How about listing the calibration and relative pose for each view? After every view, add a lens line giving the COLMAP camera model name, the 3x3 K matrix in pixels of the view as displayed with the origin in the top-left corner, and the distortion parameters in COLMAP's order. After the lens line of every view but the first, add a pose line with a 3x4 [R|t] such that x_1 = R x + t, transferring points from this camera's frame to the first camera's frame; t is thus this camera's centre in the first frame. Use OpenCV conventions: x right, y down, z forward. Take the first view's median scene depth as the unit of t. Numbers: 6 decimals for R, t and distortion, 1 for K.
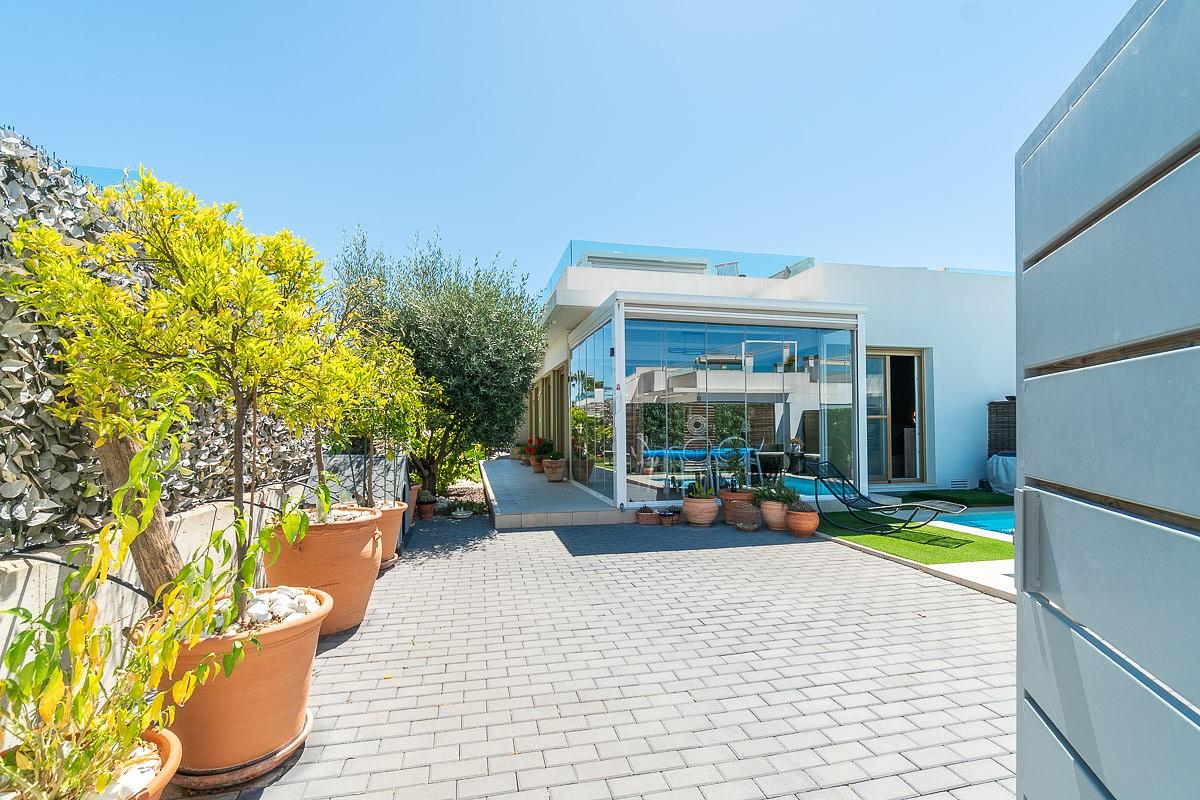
lens RADIAL K [[506.7, 0, 592.8], [0, 506.7, 417.7], [0, 0, 1]] dist [-0.000638, -0.000175]
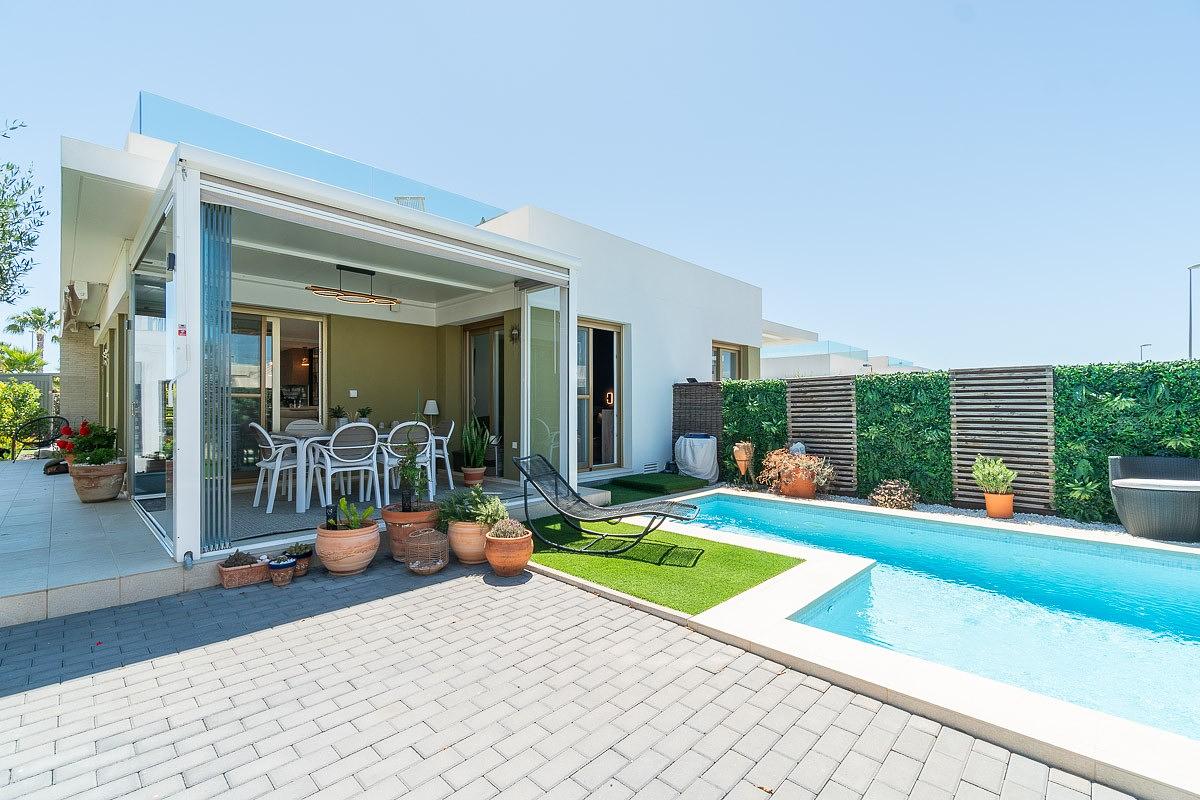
lens RADIAL K [[526.2, 0, 588.1], [0, 526.2, 405.5], [0, 0, 1]] dist [0.001138, -0.000098]
pose [[0.838240, 0.006481, 0.545262, 0.090684], [-0.014318, 0.999846, 0.010126, 0.005469], [-0.545113, -0.016295, 0.838204, 0.273198]]
